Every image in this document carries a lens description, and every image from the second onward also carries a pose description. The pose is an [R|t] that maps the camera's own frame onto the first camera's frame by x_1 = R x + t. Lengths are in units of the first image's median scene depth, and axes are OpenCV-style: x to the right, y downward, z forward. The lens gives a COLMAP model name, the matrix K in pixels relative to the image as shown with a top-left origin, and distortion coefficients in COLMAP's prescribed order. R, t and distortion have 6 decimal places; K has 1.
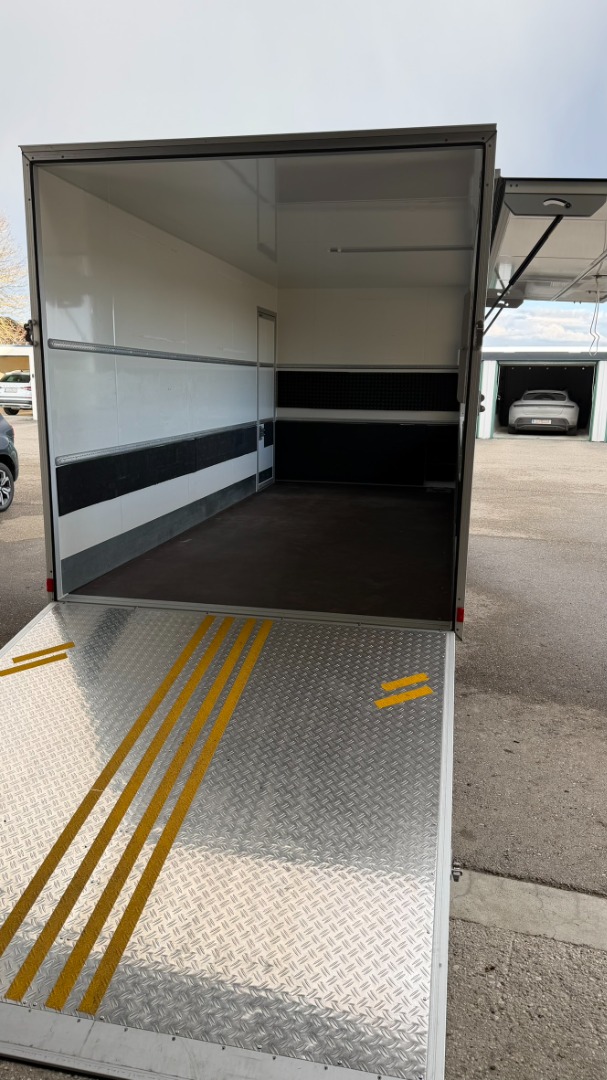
lens RADIAL K [[760.9, 0, 303.5], [0, 760.9, 540.0], [0, 0, 1]] dist [0.089484, -0.108118]
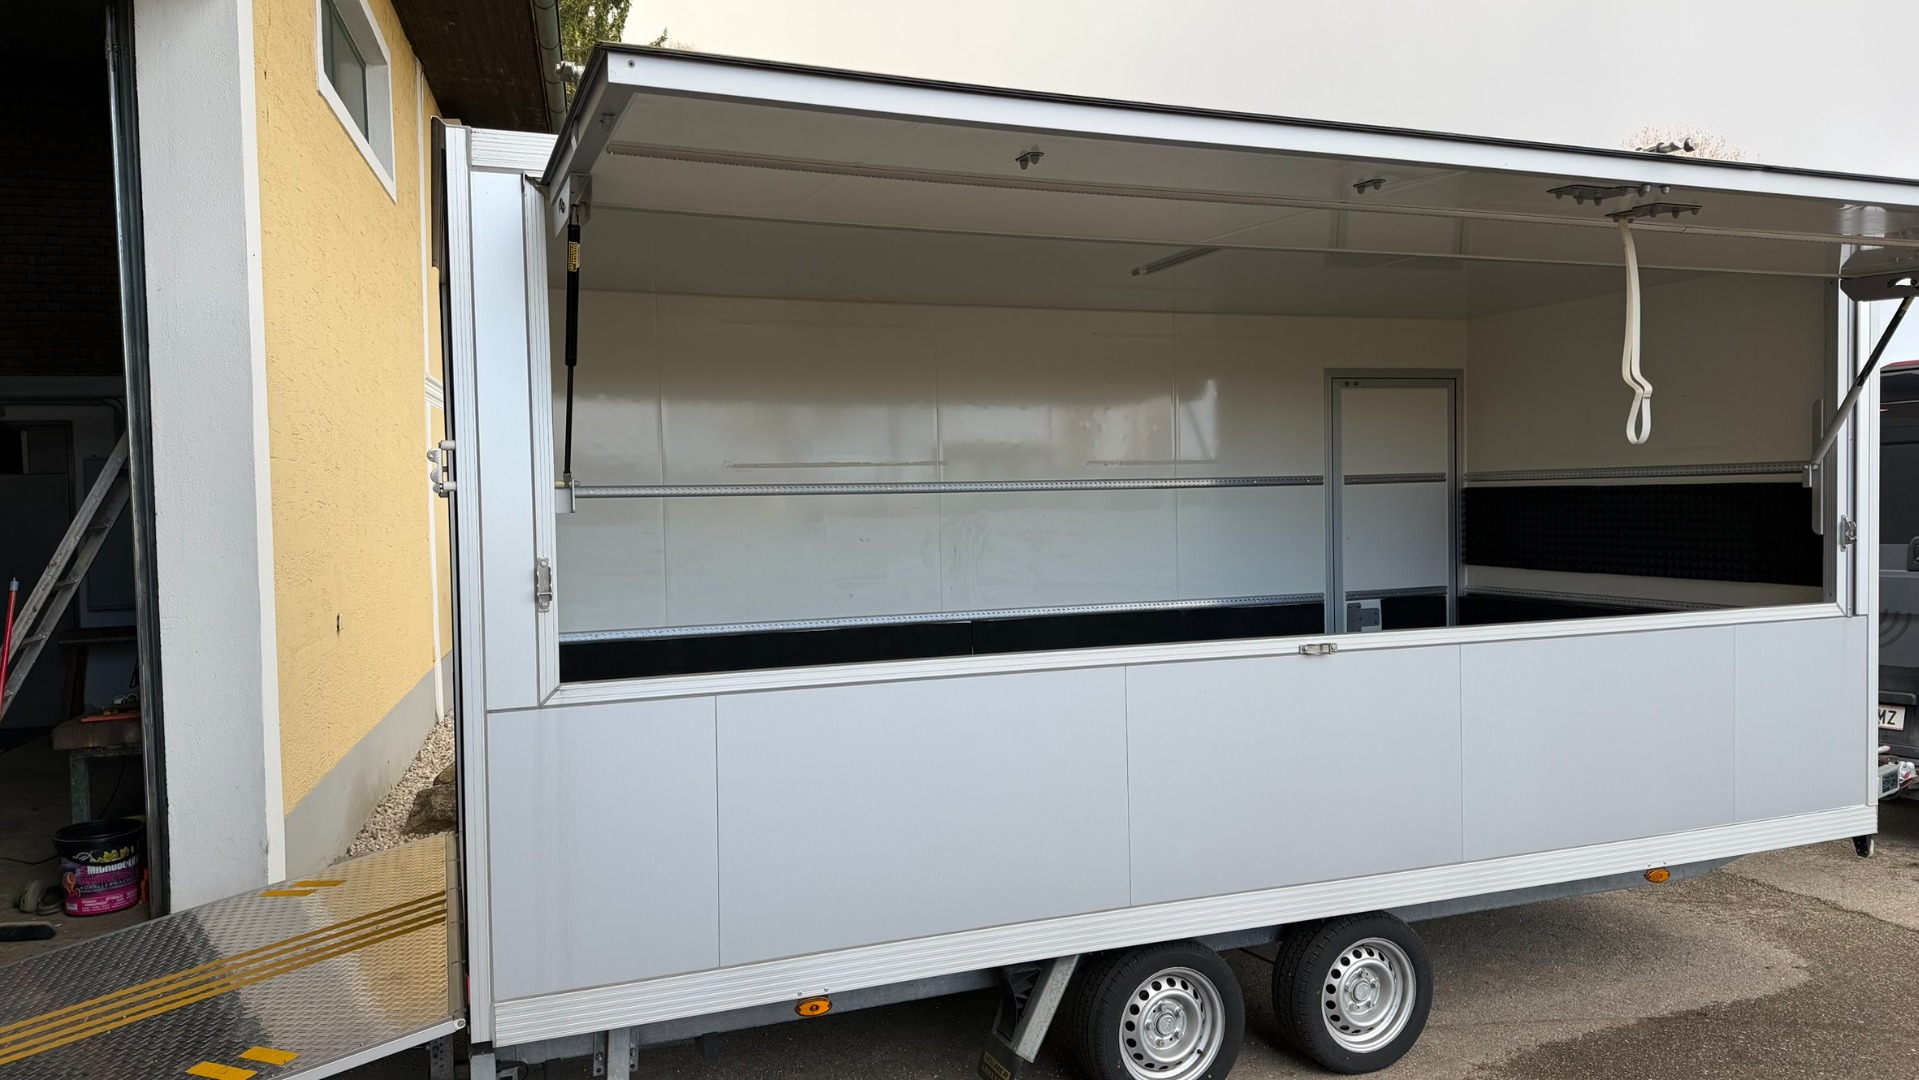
lens RADIAL K [[1352.0, 0, 960.1], [0, 1352.0, 545.0], [0, 0, 1]] dist [0.089484, -0.108118]
pose [[0.545193, 0.002709, -0.838306, 0.500089], [-0.146114, 0.984995, -0.091842, -0.064389], [0.825479, 0.172559, 0.537409, 0.299556]]
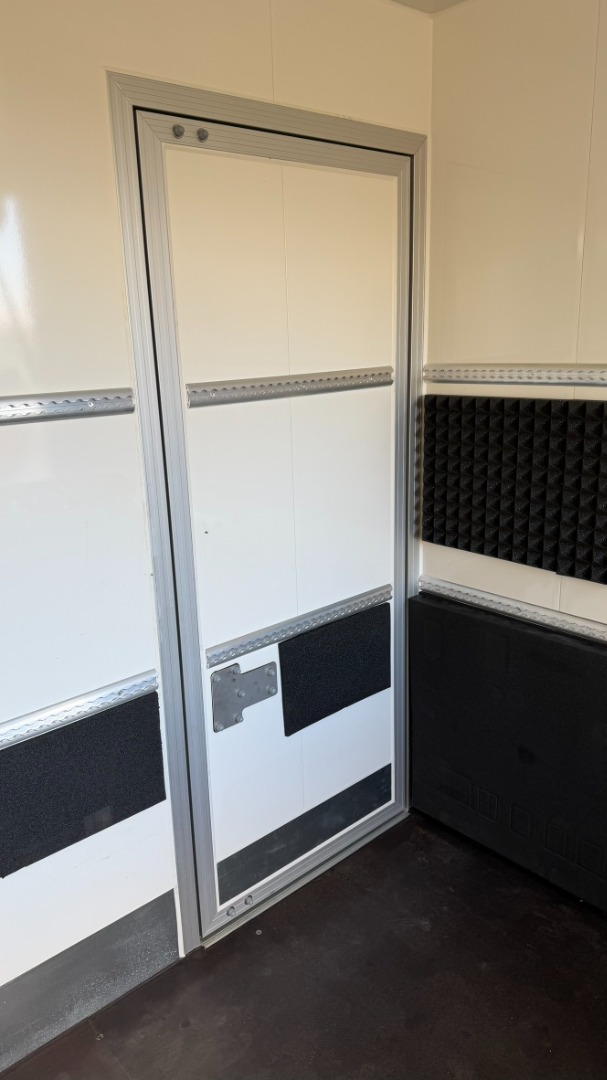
lens RADIAL K [[760.9, 0, 303.5], [0, 760.9, 540.0], [0, 0, 1]] dist [0.089484, -0.108118]
pose [[0.808826, 0.114004, -0.576891, 0.077115], [-0.079253, 0.993210, 0.085159, -0.194220], [0.582682, -0.023159, 0.812370, 0.784182]]
